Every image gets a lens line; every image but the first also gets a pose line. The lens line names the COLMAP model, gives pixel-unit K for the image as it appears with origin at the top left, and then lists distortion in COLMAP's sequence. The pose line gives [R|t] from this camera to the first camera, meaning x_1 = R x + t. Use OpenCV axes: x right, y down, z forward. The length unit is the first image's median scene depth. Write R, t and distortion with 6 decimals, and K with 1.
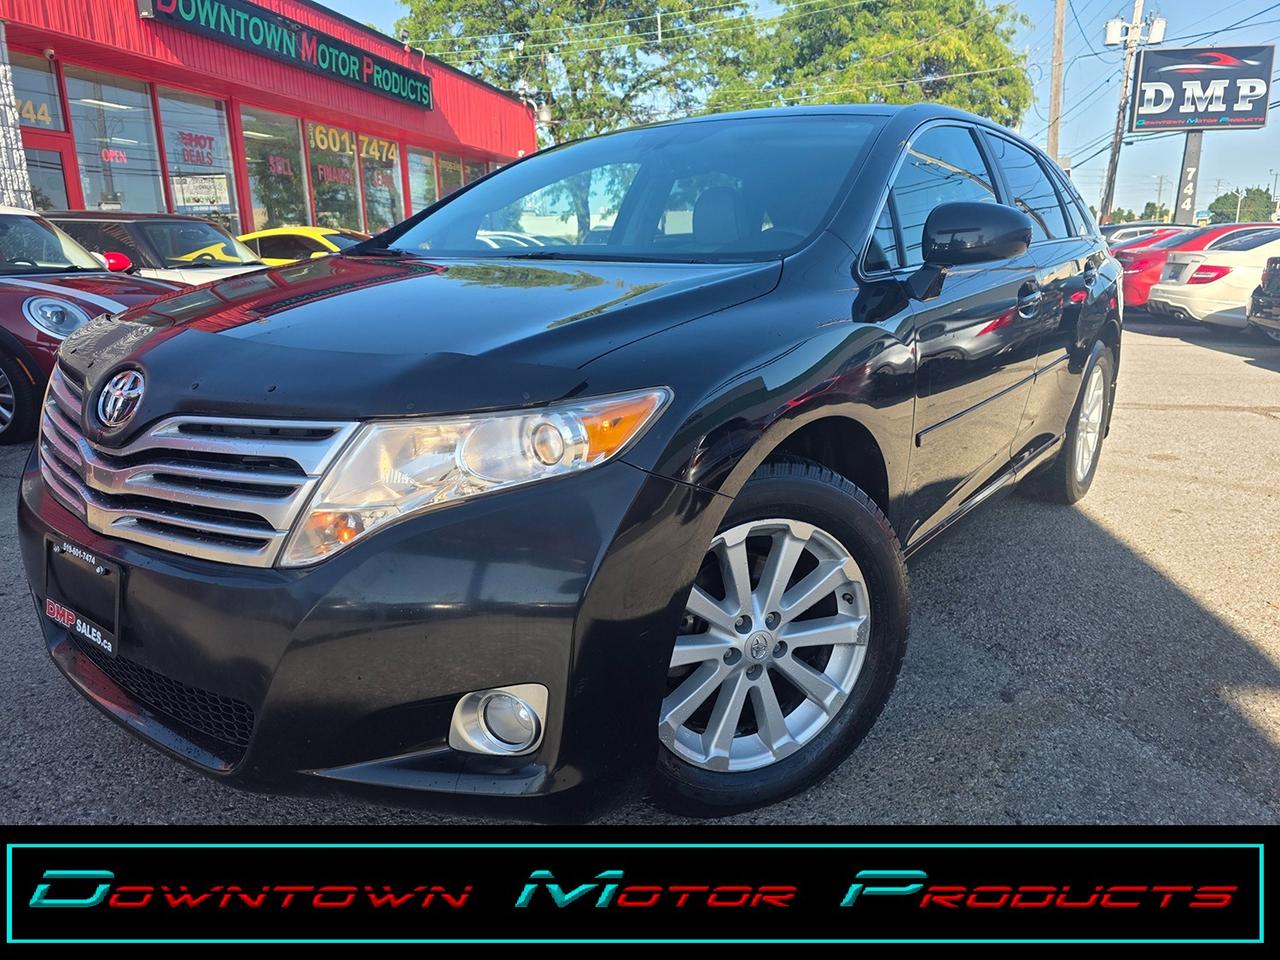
lens RADIAL K [[882.6, 0, 656.9], [0, 882.6, 481.9], [0, 0, 1]] dist [0.037987, -0.048289]
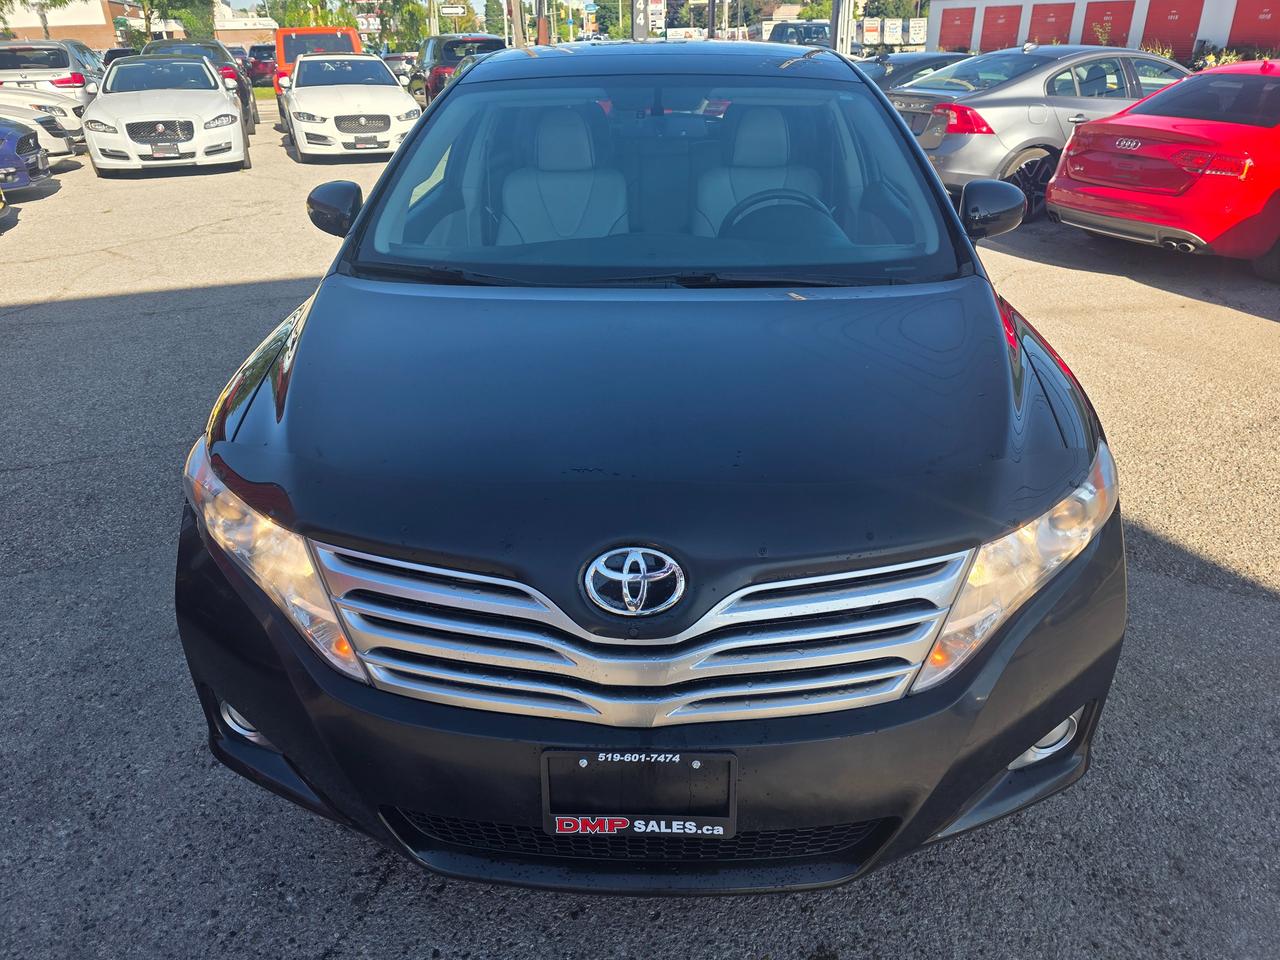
lens RADIAL K [[875.3, 0, 651.9], [0, 875.3, 493.7], [0, 0, 1]] dist [0.057702, -0.056199]
pose [[0.812465, -0.273838, 0.514697, -0.151059], [0.154518, 0.952398, 0.262798, -0.059803], [-0.562160, -0.133985, 0.816103, 0.044891]]
